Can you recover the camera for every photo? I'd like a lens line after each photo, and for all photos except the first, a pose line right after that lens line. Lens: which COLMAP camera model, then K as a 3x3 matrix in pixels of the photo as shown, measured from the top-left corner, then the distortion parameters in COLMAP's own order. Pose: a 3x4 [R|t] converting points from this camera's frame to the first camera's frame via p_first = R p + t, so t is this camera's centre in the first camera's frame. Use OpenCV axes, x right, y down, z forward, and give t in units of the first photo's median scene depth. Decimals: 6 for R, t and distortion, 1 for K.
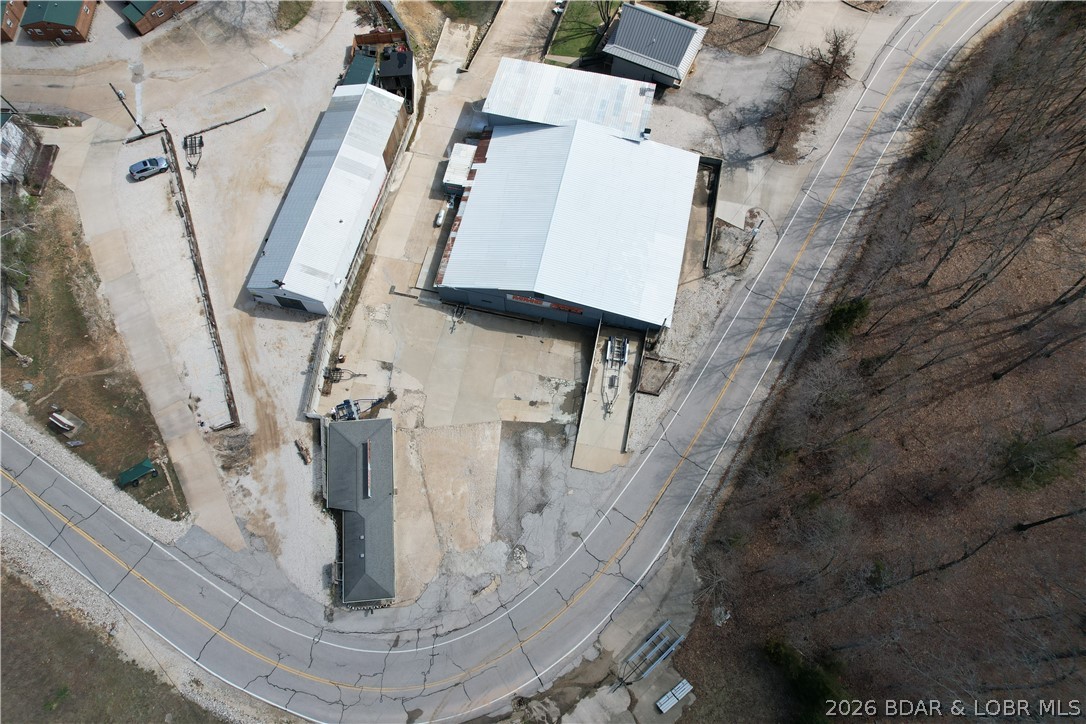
lens RADIAL K [[693.2, 0, 551.6], [0, 693.2, 367.4], [0, 0, 1]] dist [-0.069050, 0.059975]
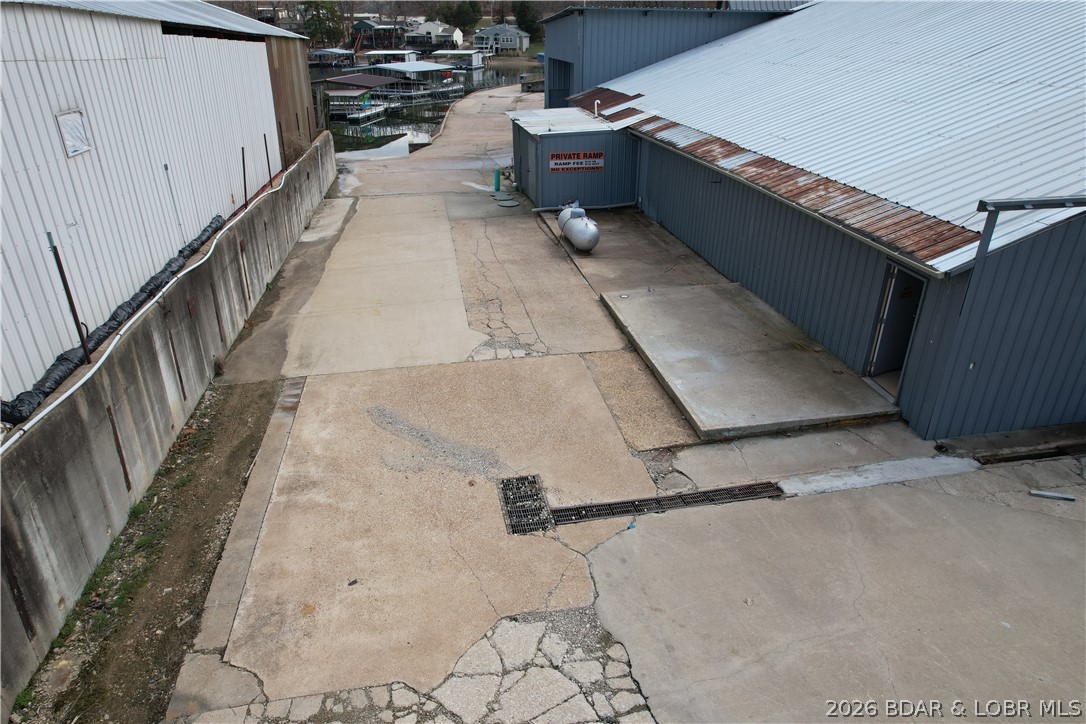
lens RADIAL K [[693.2, 0, 542.7], [0, 693.2, 366.9], [0, 0, 1]] dist [-0.069050, 0.059975]
pose [[0.924377, -0.186036, 0.333044, -0.278240], [0.363205, 0.696178, -0.619208, -0.064849], [-0.116663, 0.693345, 0.711100, 0.976834]]
